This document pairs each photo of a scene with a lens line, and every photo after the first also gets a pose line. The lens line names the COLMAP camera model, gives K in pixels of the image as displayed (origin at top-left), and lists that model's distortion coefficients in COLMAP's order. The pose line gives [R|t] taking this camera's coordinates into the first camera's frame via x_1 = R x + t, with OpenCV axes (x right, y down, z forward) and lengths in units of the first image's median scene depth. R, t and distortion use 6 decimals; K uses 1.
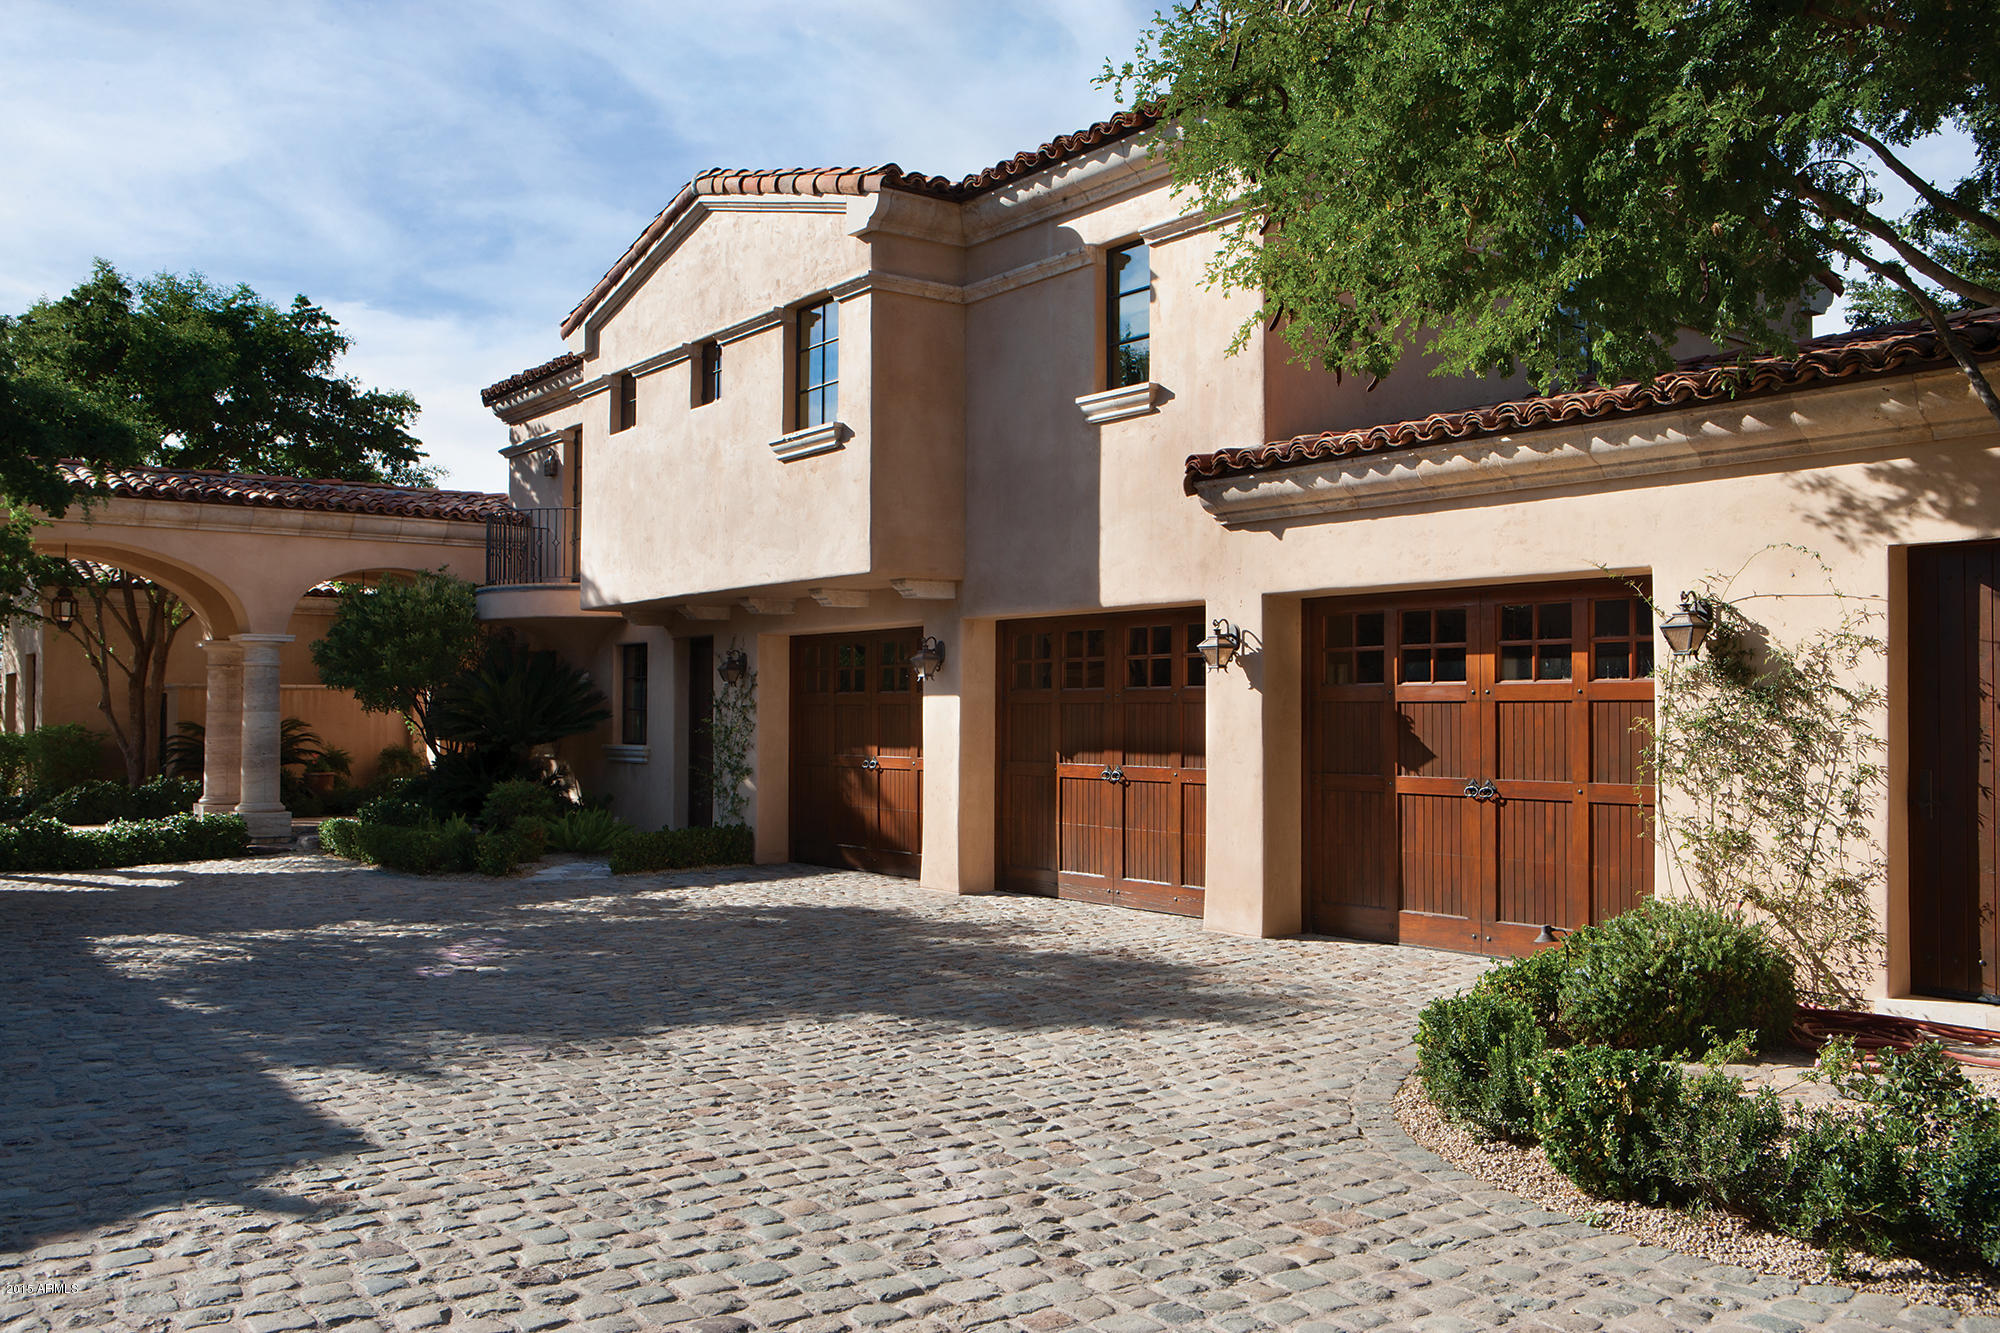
lens RADIAL K [[1672.4, 0, 1007.9], [0, 1672.4, 658.4], [0, 0, 1]] dist [-0.016154, 0.011115]
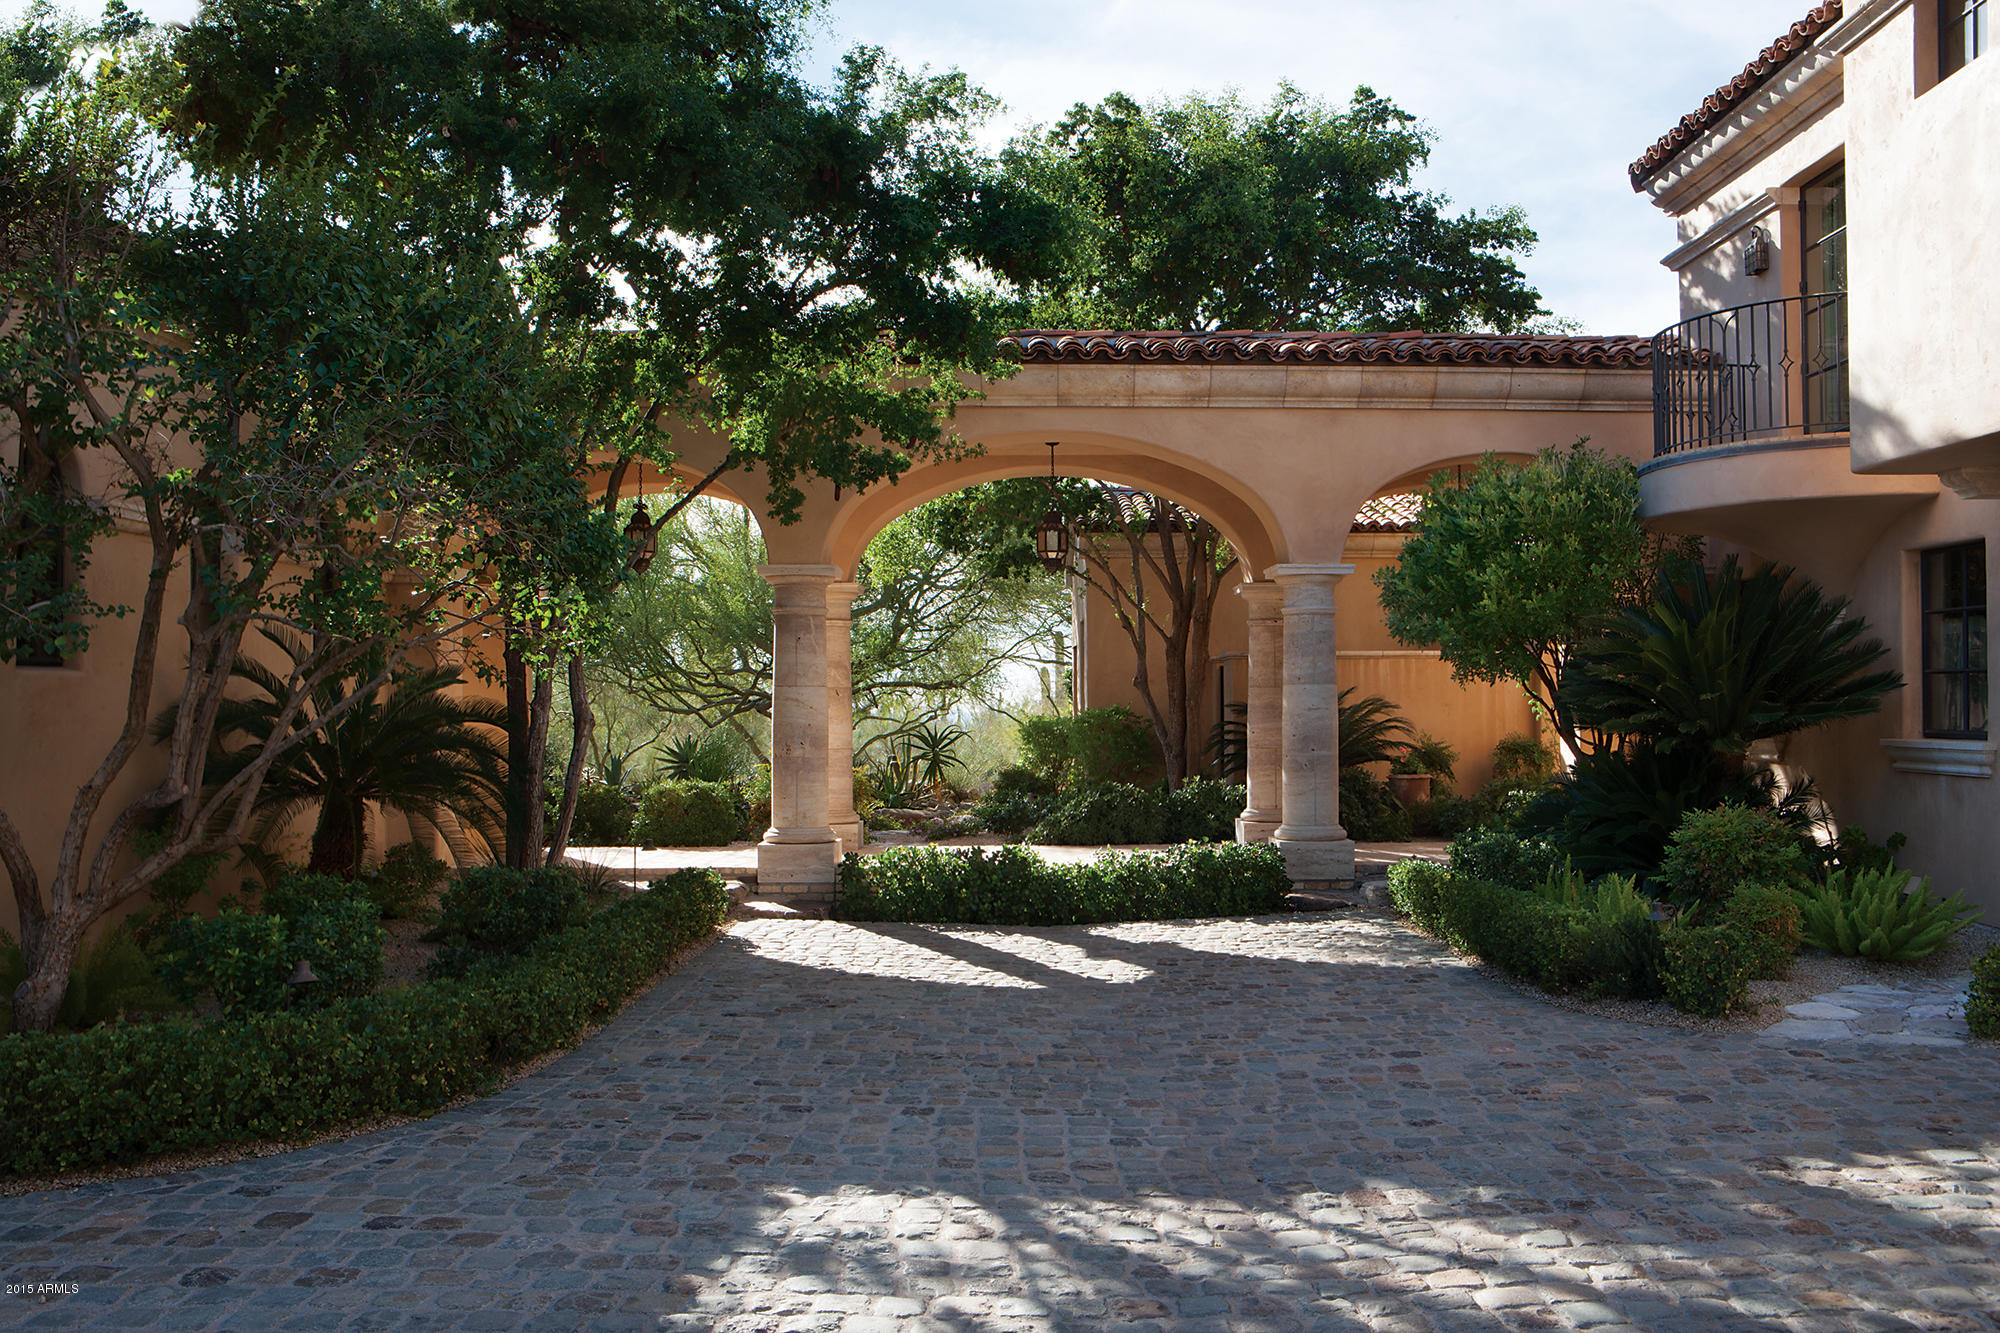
lens RADIAL K [[1754.9, 0, 999.6], [0, 1754.9, 673.2], [0, 0, 1]] dist [-0.102193, 0.036613]
pose [[0.798209, -0.012973, -0.602242, -0.132579], [0.023487, 0.999678, 0.009595, 0.017868], [0.601923, -0.021803, 0.798256, 0.380478]]
